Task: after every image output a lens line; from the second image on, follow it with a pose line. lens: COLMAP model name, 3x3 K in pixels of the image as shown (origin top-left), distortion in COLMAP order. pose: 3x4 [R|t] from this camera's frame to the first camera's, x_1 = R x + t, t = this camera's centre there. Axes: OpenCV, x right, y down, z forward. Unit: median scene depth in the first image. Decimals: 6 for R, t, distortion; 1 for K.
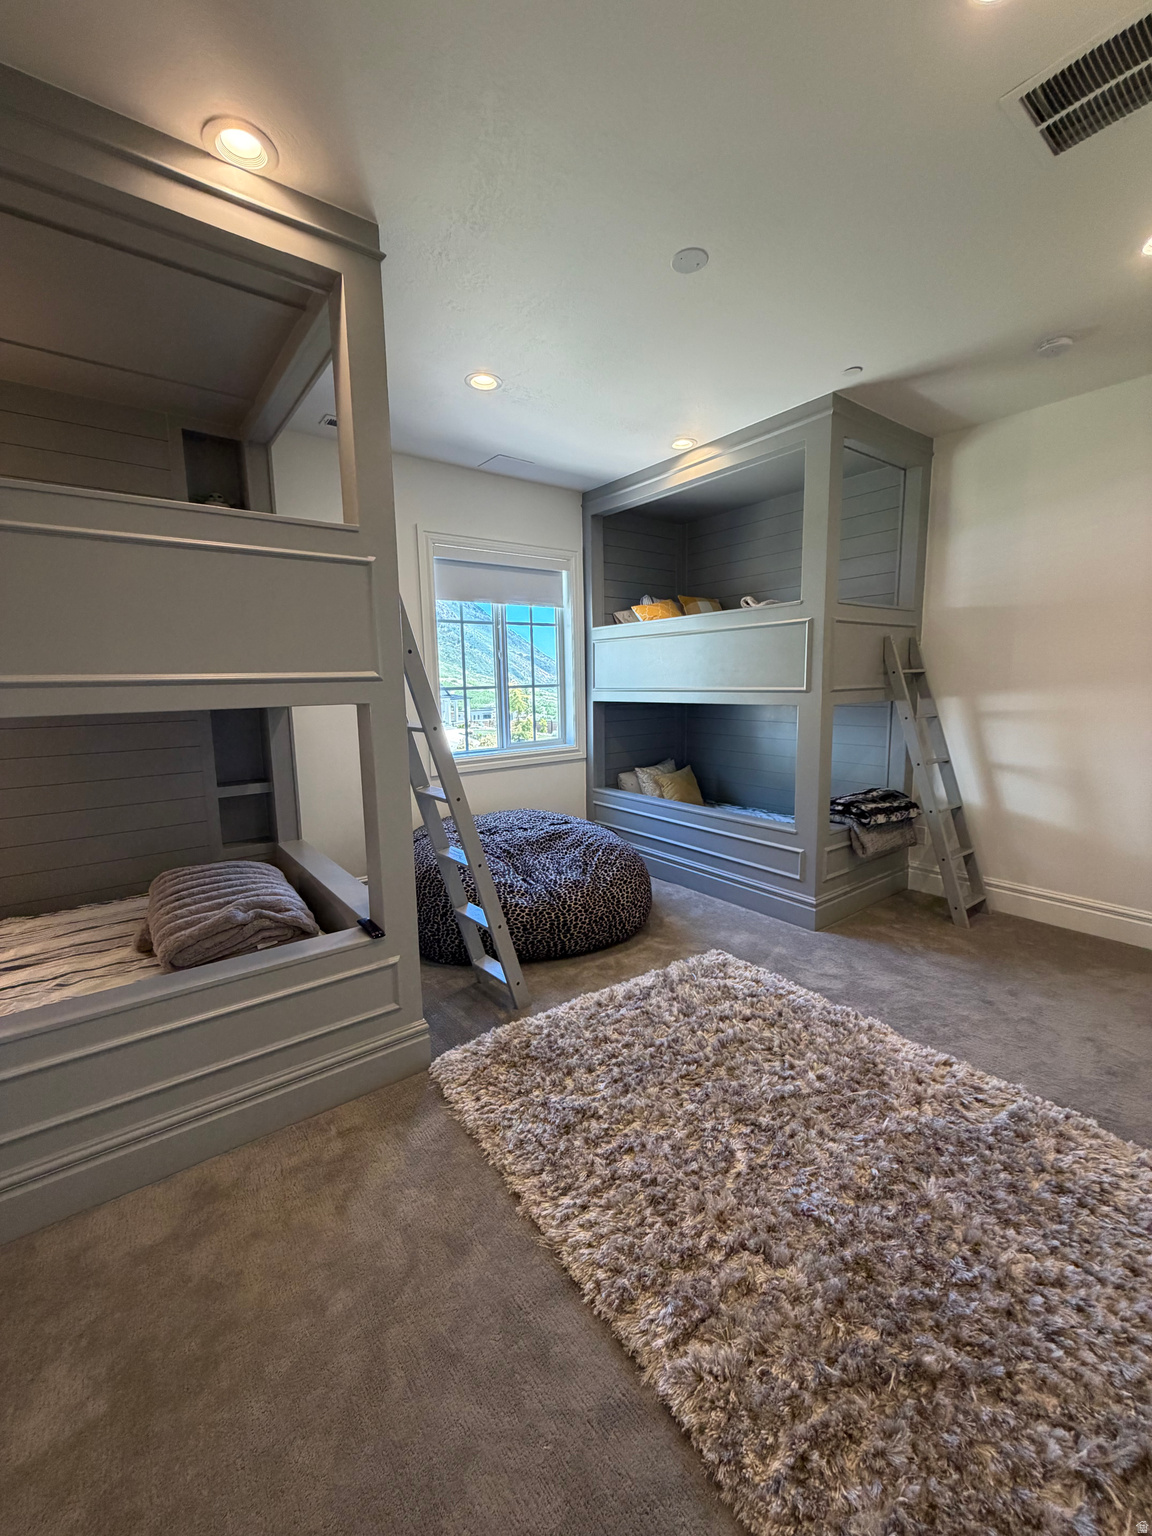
lens RADIAL K [[613.1, 0, 575.0], [0, 613.1, 763.0], [0, 0, 1]] dist [-0.000629, 0.000603]
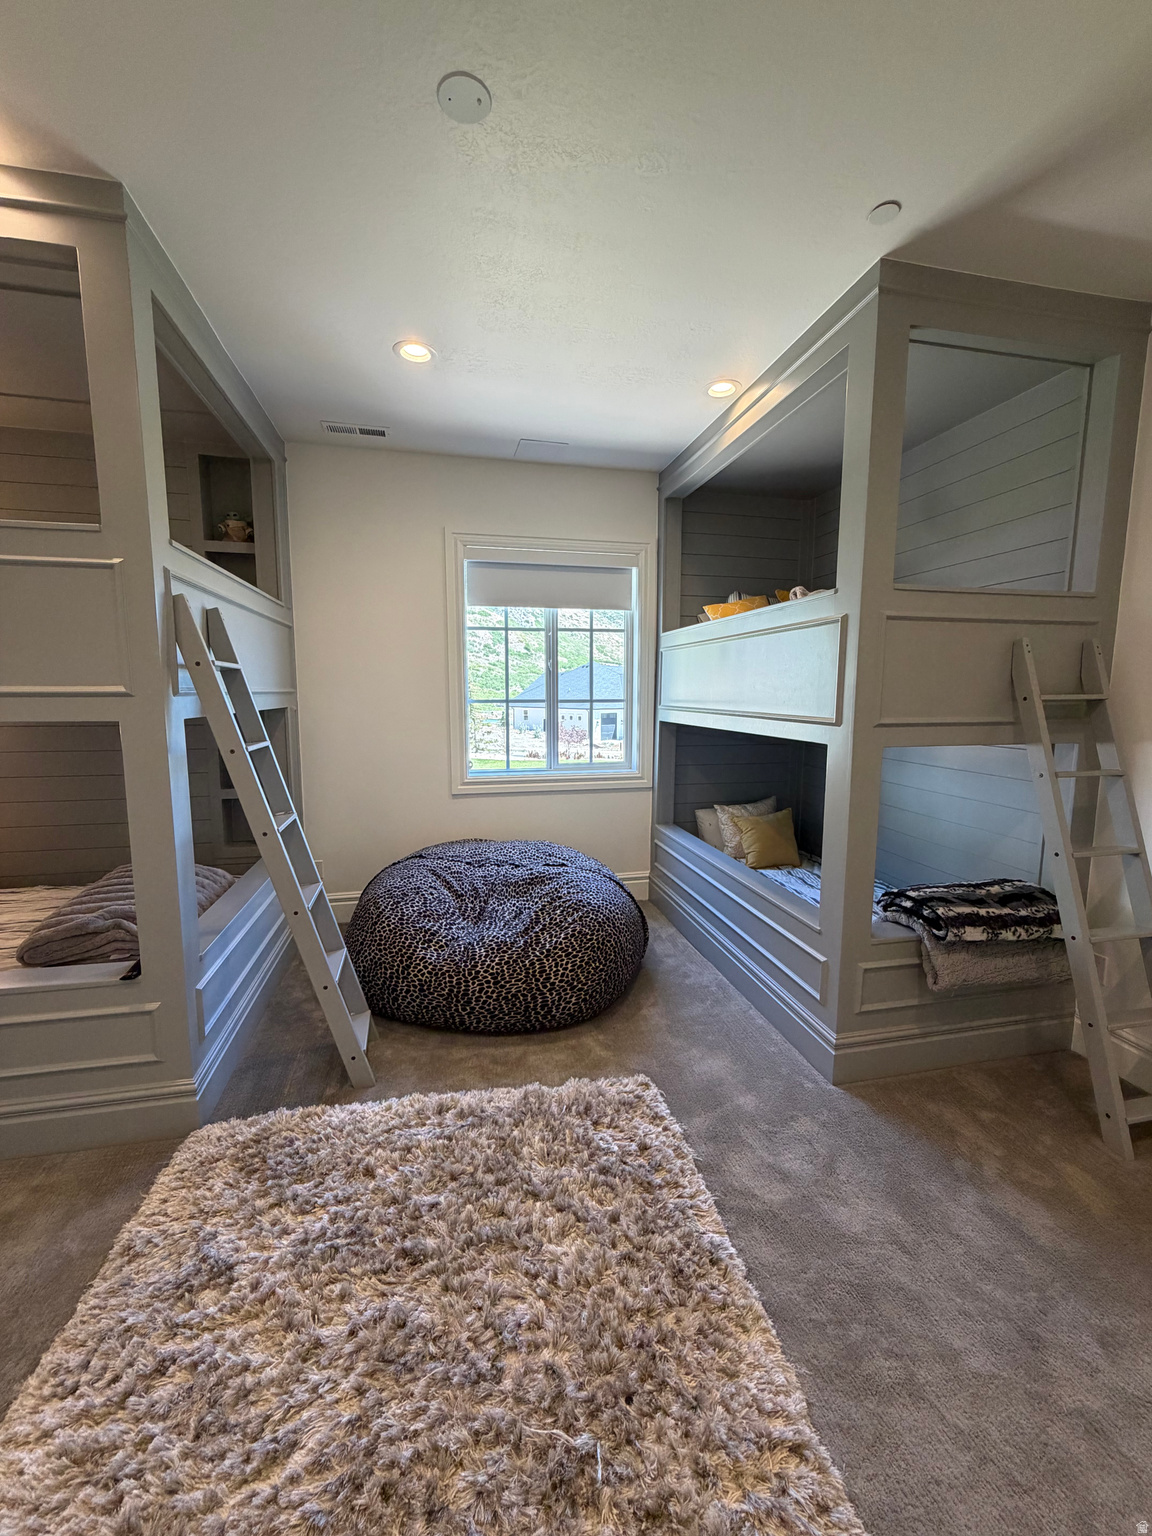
lens RADIAL K [[613.1, 0, 576.8], [0, 613.1, 762.2], [0, 0, 1]] dist [-0.000629, 0.000603]
pose [[0.908044, 0.071944, -0.412651, 0.386374], [-0.077100, 0.997015, 0.004165, -0.054826], [0.411718, 0.028033, 0.910880, 0.270221]]
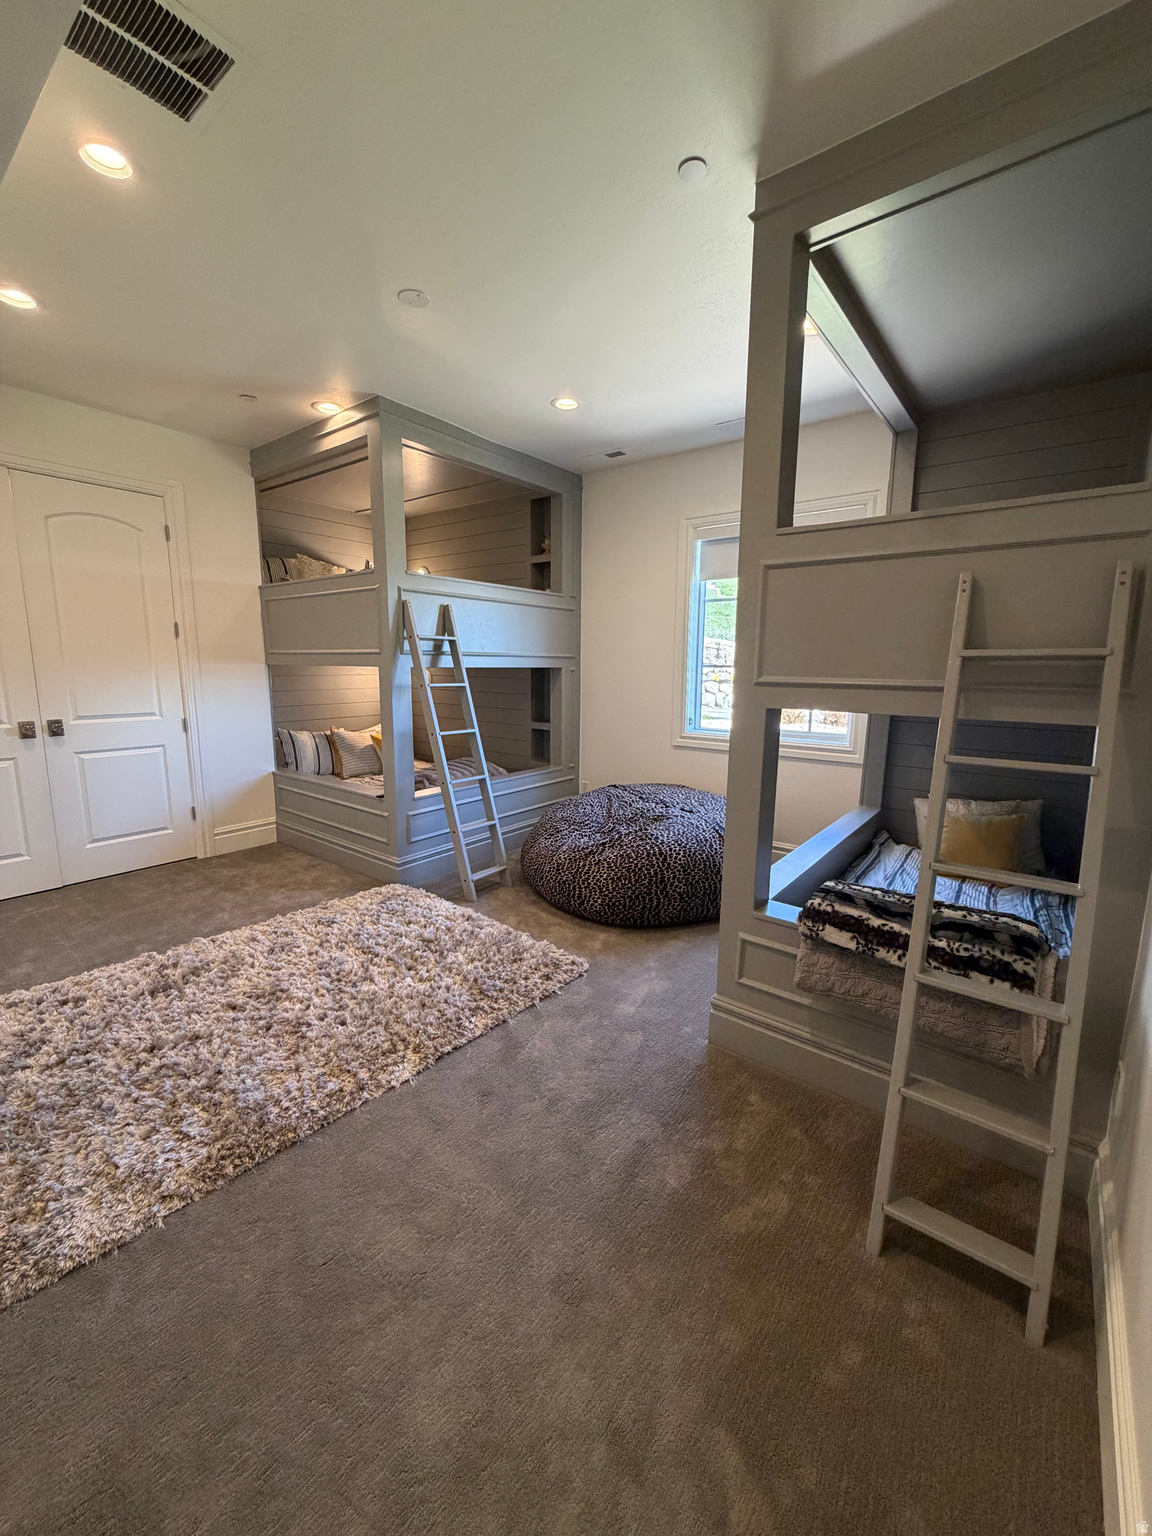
lens RADIAL K [[613.1, 0, 575.6], [0, 613.1, 762.6], [0, 0, 1]] dist [-0.000629, 0.000603]
pose [[0.254515, 0.179664, -0.950233, 0.932106], [-0.144681, 0.978606, 0.146277, -0.100112], [0.956185, 0.100251, 0.275064, 0.642641]]
